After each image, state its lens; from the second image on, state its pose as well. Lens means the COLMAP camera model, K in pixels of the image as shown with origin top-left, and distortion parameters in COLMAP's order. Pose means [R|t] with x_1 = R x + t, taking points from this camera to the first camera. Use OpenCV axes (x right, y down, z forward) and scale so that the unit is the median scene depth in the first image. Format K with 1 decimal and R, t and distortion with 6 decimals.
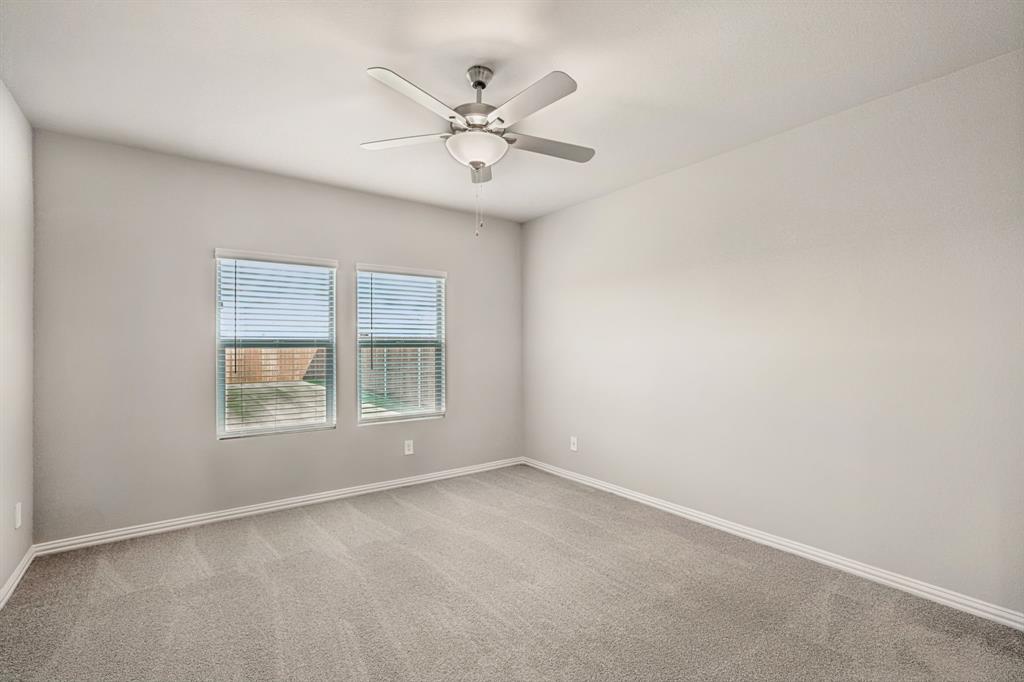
lens RADIAL K [[465.2, 0, 509.4], [0, 465.2, 343.3], [0, 0, 1]] dist [-0.005707, -0.000372]
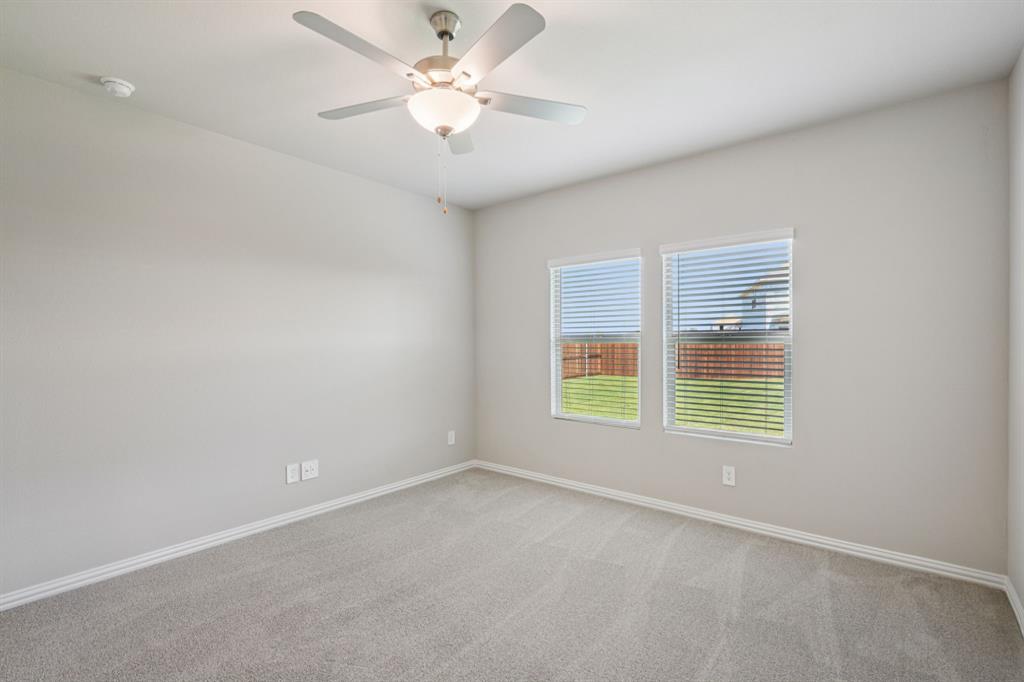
lens RADIAL K [[465.2, 0, 509.4], [0, 465.2, 343.3], [0, 0, 1]] dist [-0.005707, -0.000372]
pose [[0.248668, 0.005293, -0.968574, 0.545664], [0.007050, 0.999949, 0.007274, 0.003499], [0.968563, -0.008637, 0.248618, 0.615665]]
